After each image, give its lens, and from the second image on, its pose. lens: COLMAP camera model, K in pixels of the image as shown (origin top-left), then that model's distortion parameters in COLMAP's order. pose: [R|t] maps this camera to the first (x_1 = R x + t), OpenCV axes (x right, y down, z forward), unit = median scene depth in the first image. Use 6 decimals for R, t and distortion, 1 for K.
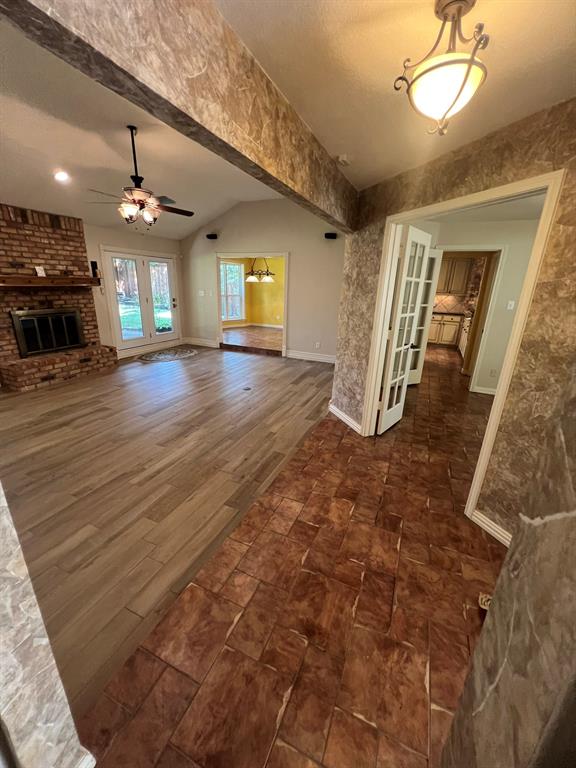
lens RADIAL K [[305.4, 0, 288.7], [0, 305.4, 379.4], [0, 0, 1]] dist [-0.000018, -0.000051]
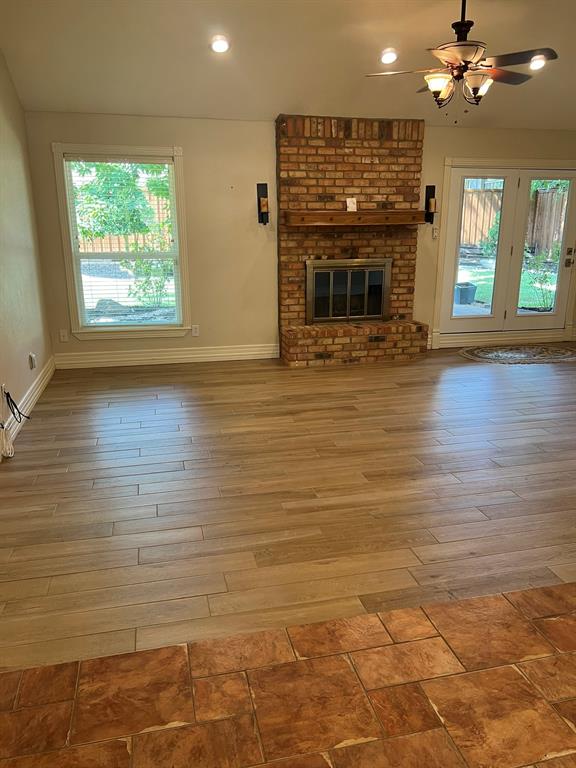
lens RADIAL K [[578.0, 0, 285.2], [0, 578.0, 388.6], [0, 0, 1]] dist [0.029843, -0.034174]
pose [[0.599541, 0.176456, -0.780650, 0.205249], [-0.218055, 0.974507, 0.052808, 0.018972], [0.770067, 0.138564, 0.622734, 0.115355]]
